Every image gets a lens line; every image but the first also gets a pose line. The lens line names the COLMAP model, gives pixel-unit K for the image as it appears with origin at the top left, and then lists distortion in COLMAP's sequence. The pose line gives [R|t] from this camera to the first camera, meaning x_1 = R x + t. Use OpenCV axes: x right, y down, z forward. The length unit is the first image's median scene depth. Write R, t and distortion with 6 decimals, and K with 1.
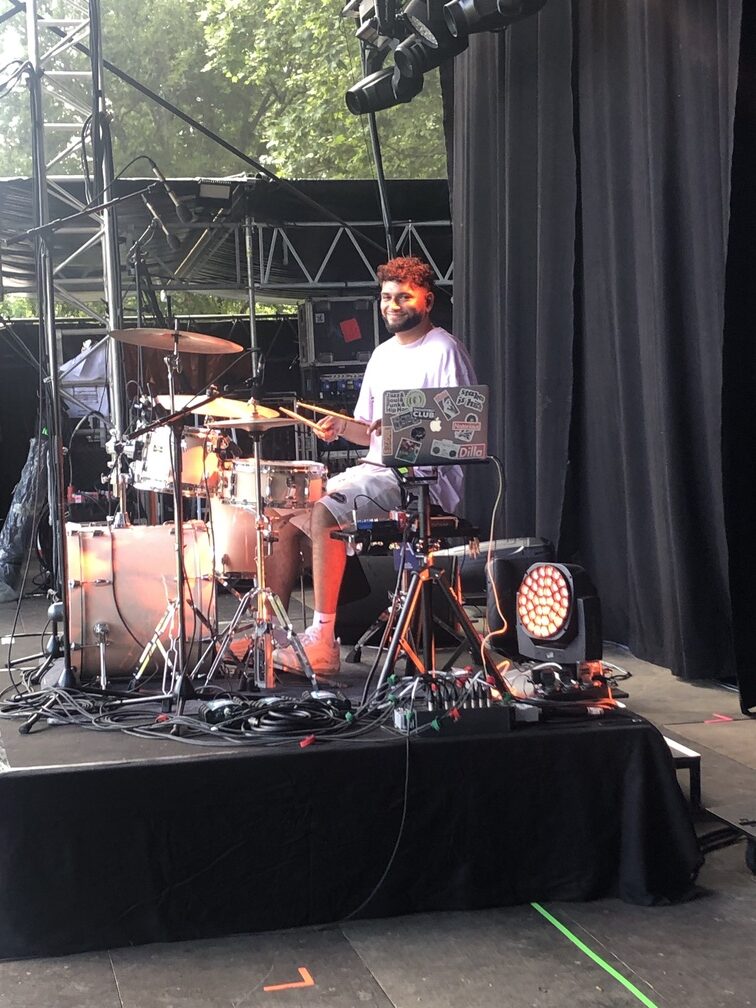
lens RADIAL K [[1793.6, 0, 378.0], [0, 1793.6, 504.0], [0, 0, 1]] dist [0.208709, -1.005315]
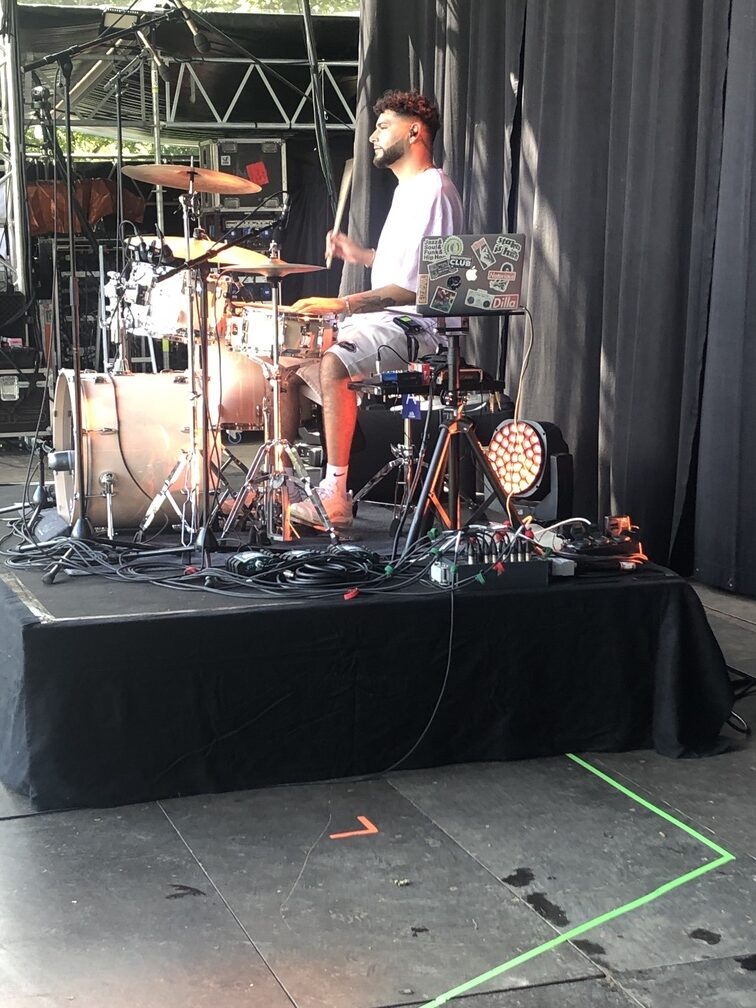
lens RADIAL K [[1839.4, 0, 379.6], [0, 1839.4, 525.1], [0, 0, 1]] dist [0.195809, -0.968432]
pose [[0.995489, 0.009254, 0.094420, -0.102123], [-0.017565, 0.996004, 0.087567, 0.004468], [-0.093232, -0.088831, 0.991674, -0.001333]]
